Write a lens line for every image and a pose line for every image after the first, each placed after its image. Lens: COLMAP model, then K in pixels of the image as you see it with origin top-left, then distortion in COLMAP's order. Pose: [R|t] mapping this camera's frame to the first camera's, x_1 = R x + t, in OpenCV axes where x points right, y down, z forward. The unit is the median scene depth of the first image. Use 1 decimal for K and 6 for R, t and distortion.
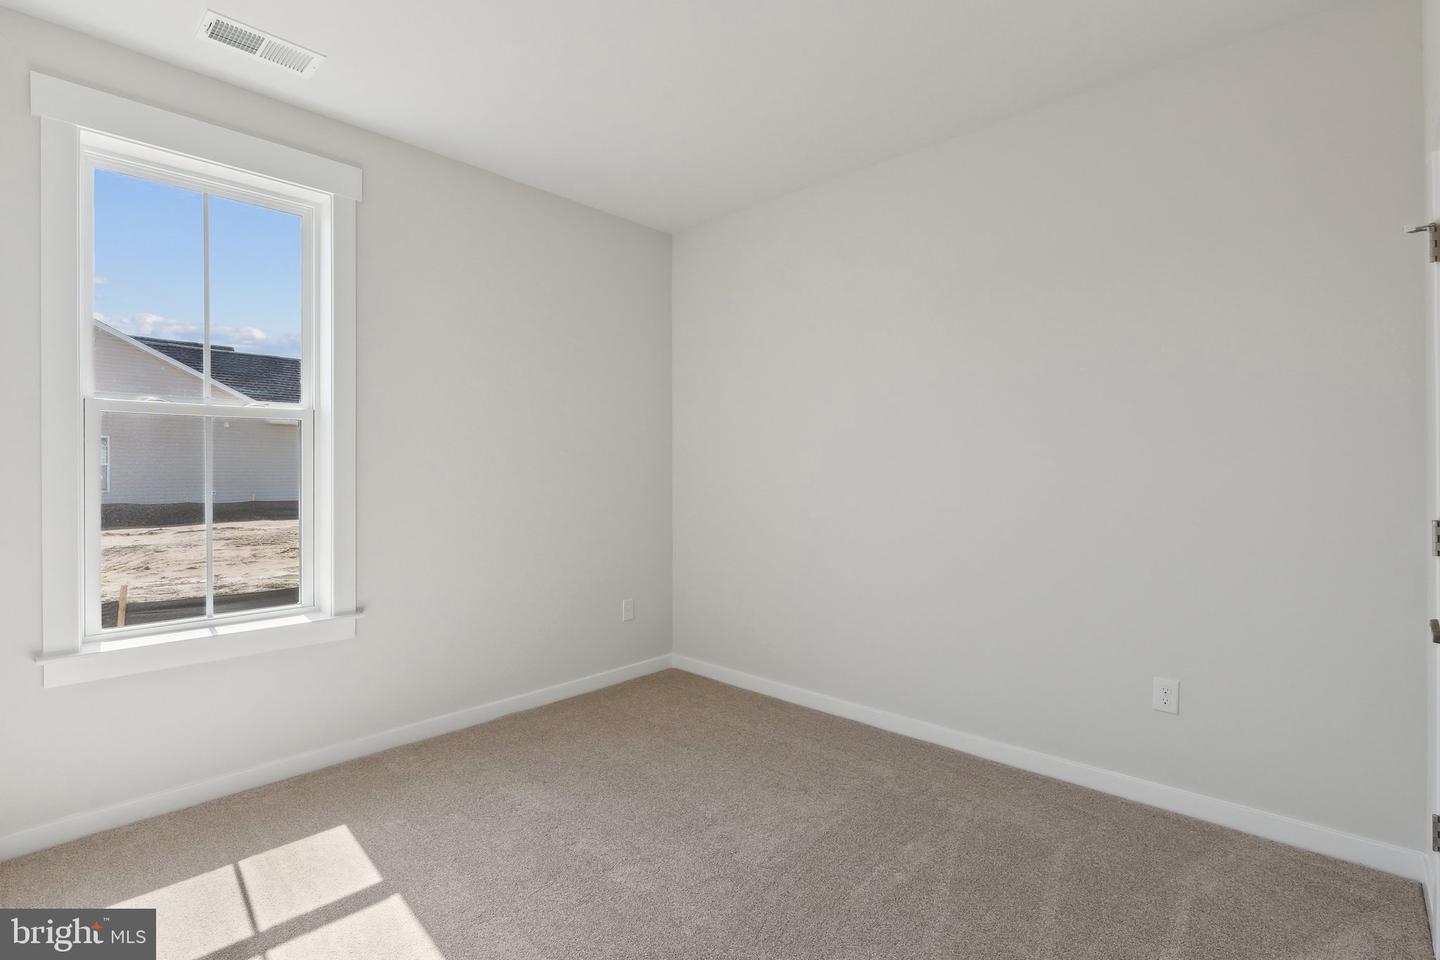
lens RADIAL K [[673.9, 0, 717.1], [0, 673.9, 459.8], [0, 0, 1]] dist [-0.000406, 0.000054]
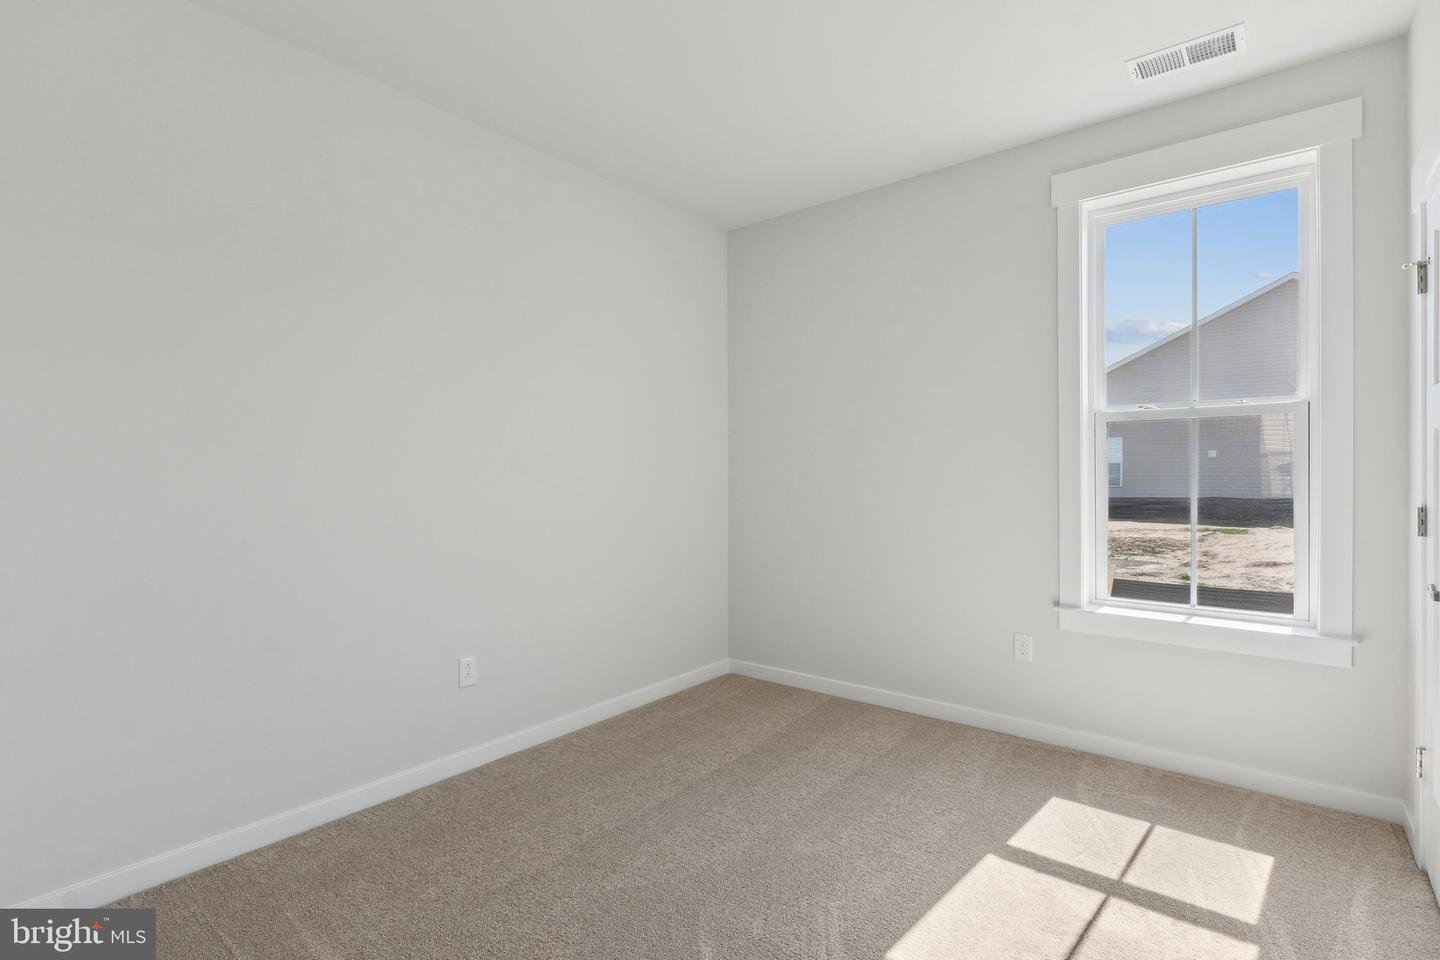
lens RADIAL K [[693.7, 0, 713.9], [0, 693.7, 473.4], [0, 0, 1]] dist [-0.009542, 0.000453]
pose [[0.080804, 0.008501, -0.996694, 0.283820], [0.017427, 0.999799, 0.009941, -0.000657], [0.996578, -0.018172, 0.080640, 0.168062]]
